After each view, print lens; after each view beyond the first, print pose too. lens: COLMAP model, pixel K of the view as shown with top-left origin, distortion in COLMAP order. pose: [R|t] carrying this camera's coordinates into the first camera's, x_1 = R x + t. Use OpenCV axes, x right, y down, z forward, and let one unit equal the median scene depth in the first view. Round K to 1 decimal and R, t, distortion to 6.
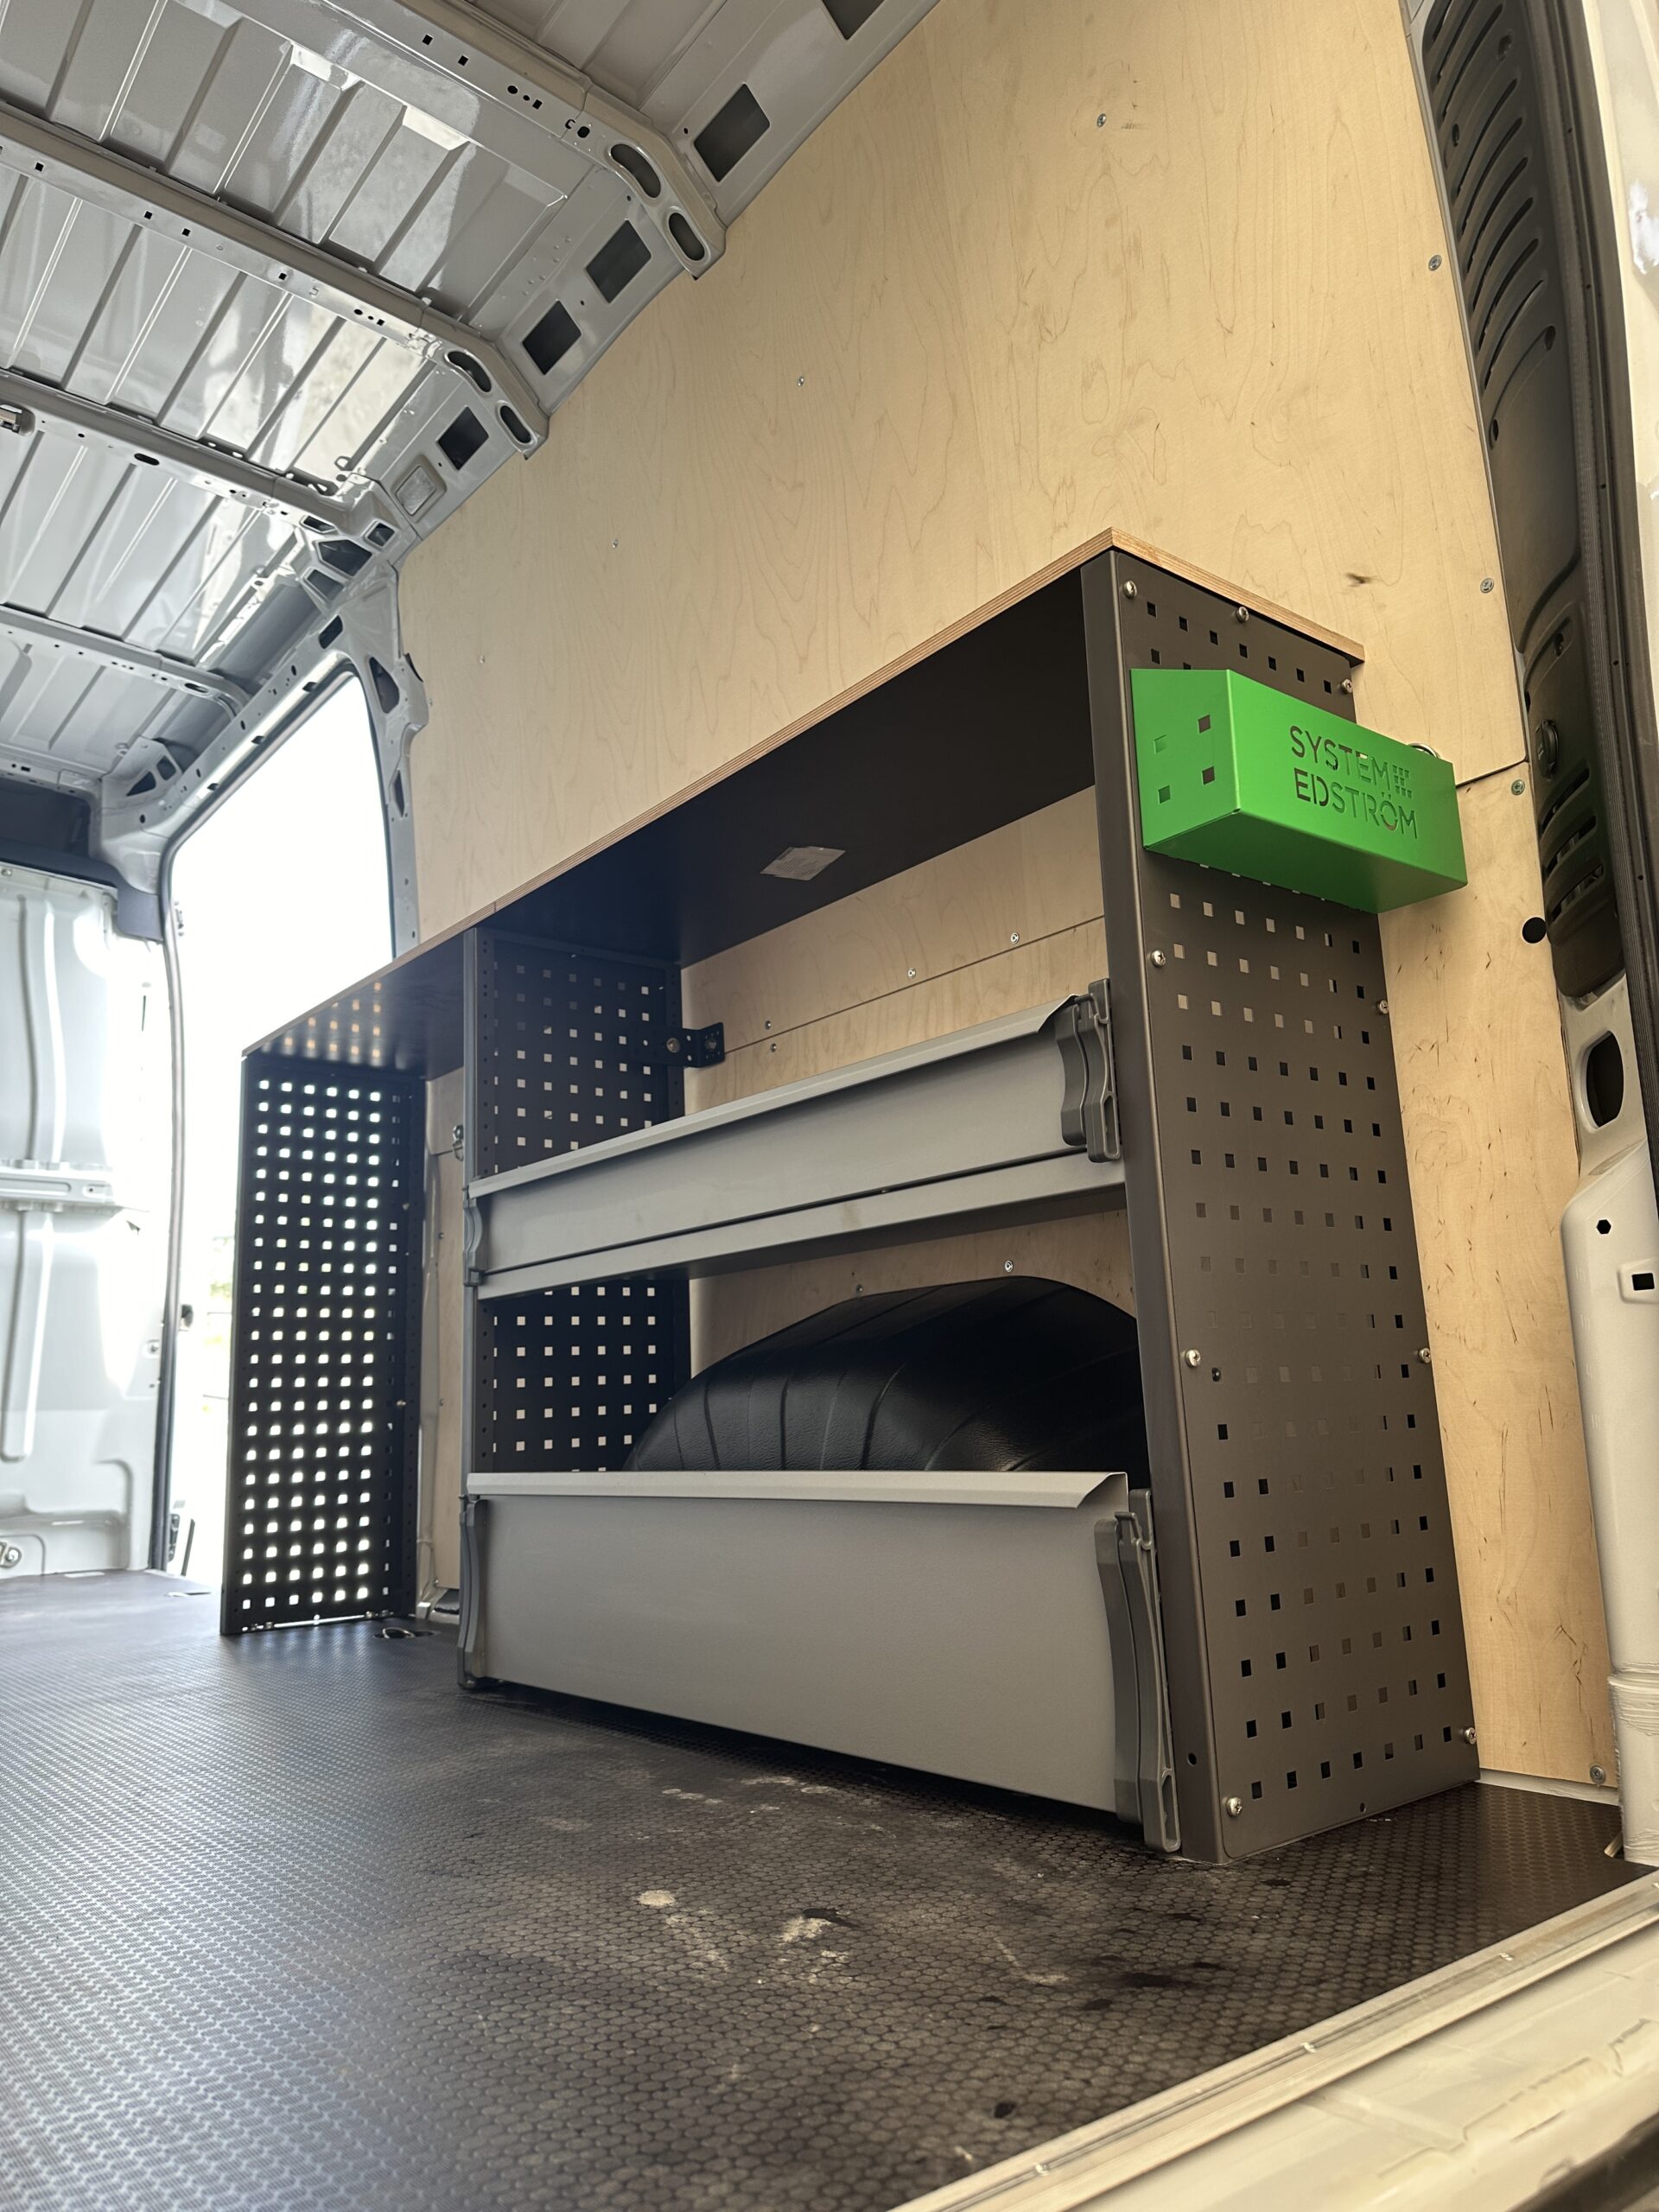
lens RADIAL K [[1548.8, 0, 977.2], [0, 1548.8, 1104.3], [0, 0, 1]] dist [0.089940, -0.126240]
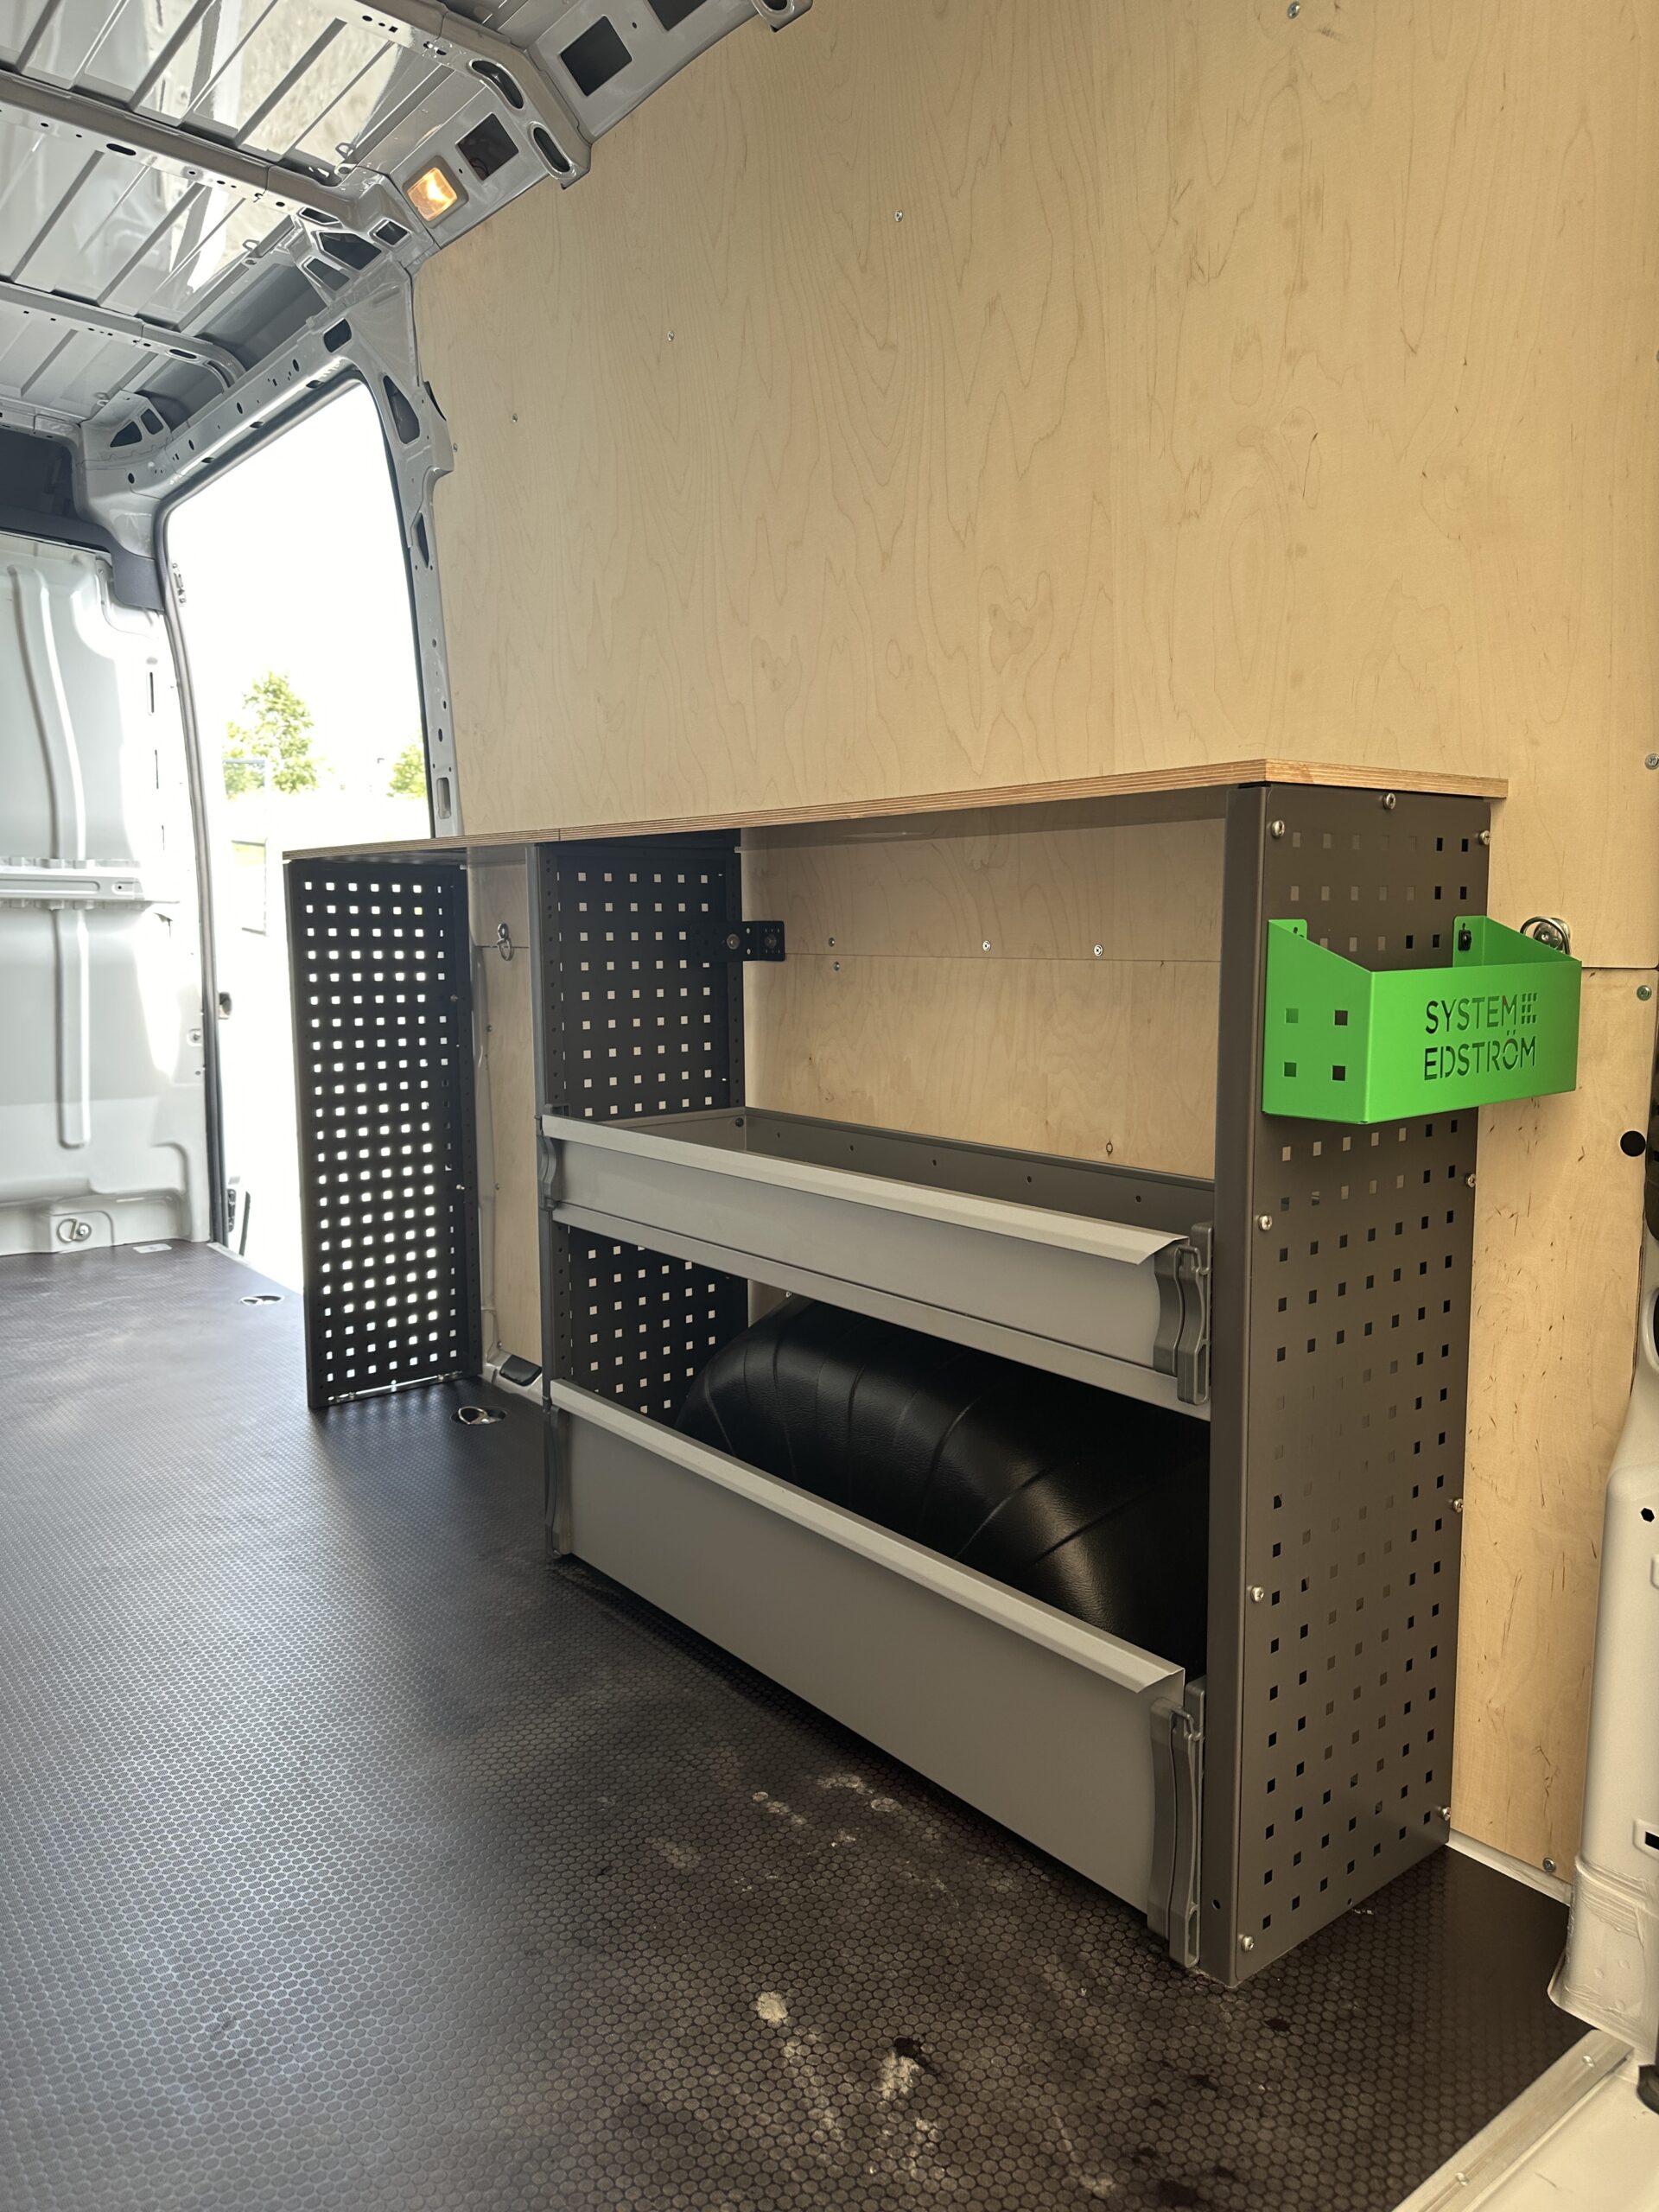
lens RADIAL K [[1568.0, 0, 970.0], [0, 1568.0, 1107.9], [0, 0, 1]] dist [0.045062, -0.052086]
pose [[0.997976, 0.062705, 0.010581, -0.049425], [-0.062885, 0.948372, 0.310862, -0.254661], [0.009458, -0.310899, 0.950396, 0.023009]]
